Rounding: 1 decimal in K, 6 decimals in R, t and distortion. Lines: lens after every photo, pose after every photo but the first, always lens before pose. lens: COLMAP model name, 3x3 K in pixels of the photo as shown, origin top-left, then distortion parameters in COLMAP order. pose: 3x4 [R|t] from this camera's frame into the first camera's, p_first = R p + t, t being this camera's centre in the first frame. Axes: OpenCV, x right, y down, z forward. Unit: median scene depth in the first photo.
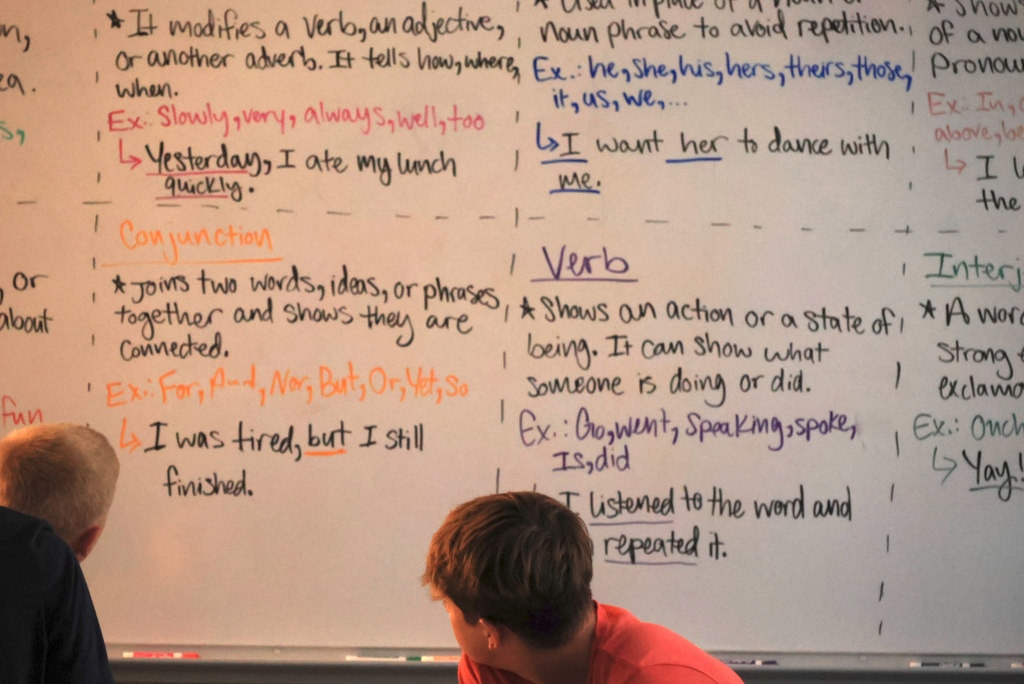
lens RADIAL K [[4982.0, 0, 511.7], [0, 4982.0, 343.3], [0, 0, 1]] dist [0.138385, 0.000000]
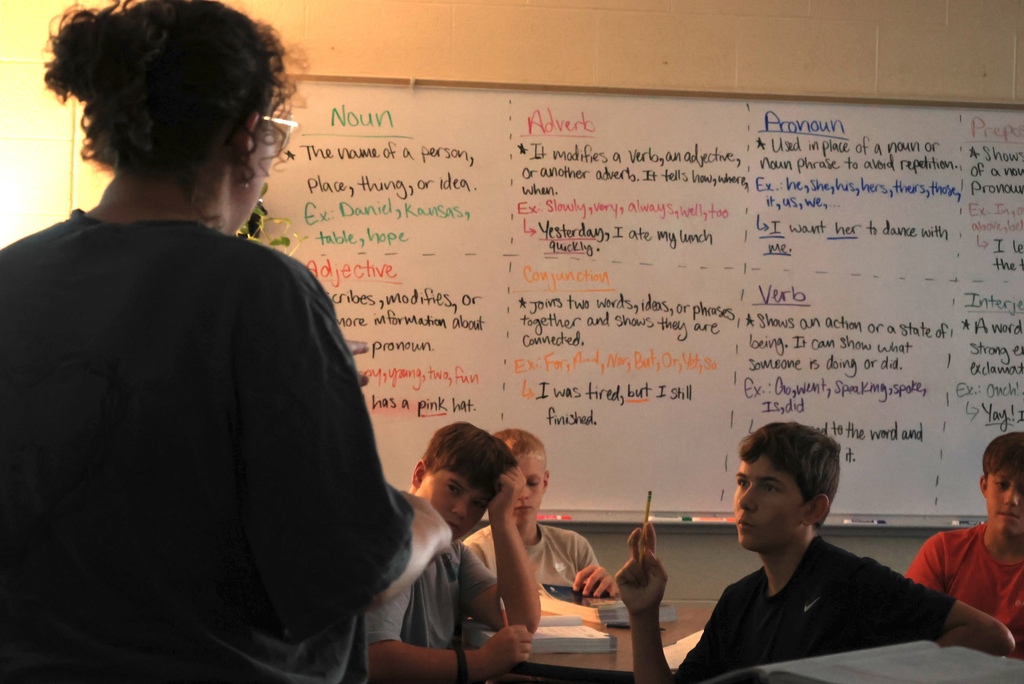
lens RADIAL K [[3115.9, 0, 511.4], [0, 3115.9, 337.4], [0, 0, 1]] dist [0.857543, 0.000000]
pose [[0.996380, 0.009735, -0.084452, 0.013083], [-0.009657, 0.999952, 0.001333, -0.001643], [0.084461, -0.000513, 0.996427, -0.117460]]
